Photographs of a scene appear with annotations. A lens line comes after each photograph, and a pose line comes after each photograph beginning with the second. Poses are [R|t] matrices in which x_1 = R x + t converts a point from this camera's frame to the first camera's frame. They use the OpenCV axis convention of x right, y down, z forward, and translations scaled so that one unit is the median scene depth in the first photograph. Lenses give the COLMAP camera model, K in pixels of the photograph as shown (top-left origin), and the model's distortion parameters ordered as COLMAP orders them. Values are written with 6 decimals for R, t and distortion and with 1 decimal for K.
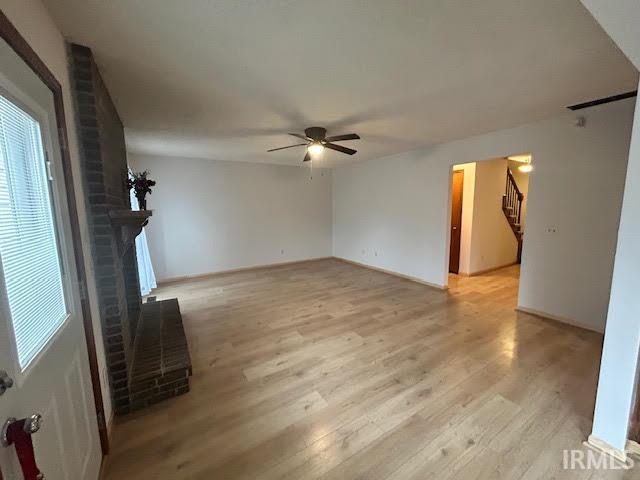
lens RADIAL K [[257.6, 0, 319.4], [0, 257.6, 239.7], [0, 0, 1]] dist [-0.000870, 0.000341]
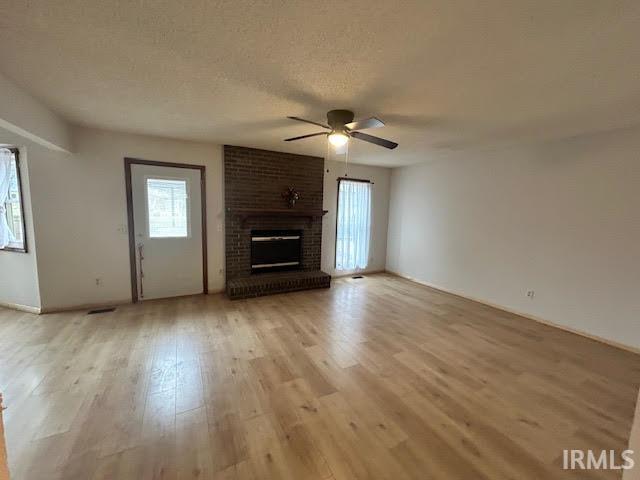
lens RADIAL K [[257.6, 0, 320.2], [0, 257.6, 237.1], [0, 0, 1]] dist [-0.000870, 0.000341]
pose [[-0.058201, 0.122571, -0.990752, 0.896027], [-0.159174, 0.978598, 0.130418, -0.164712], [0.985533, 0.165293, -0.037446, 1.117653]]
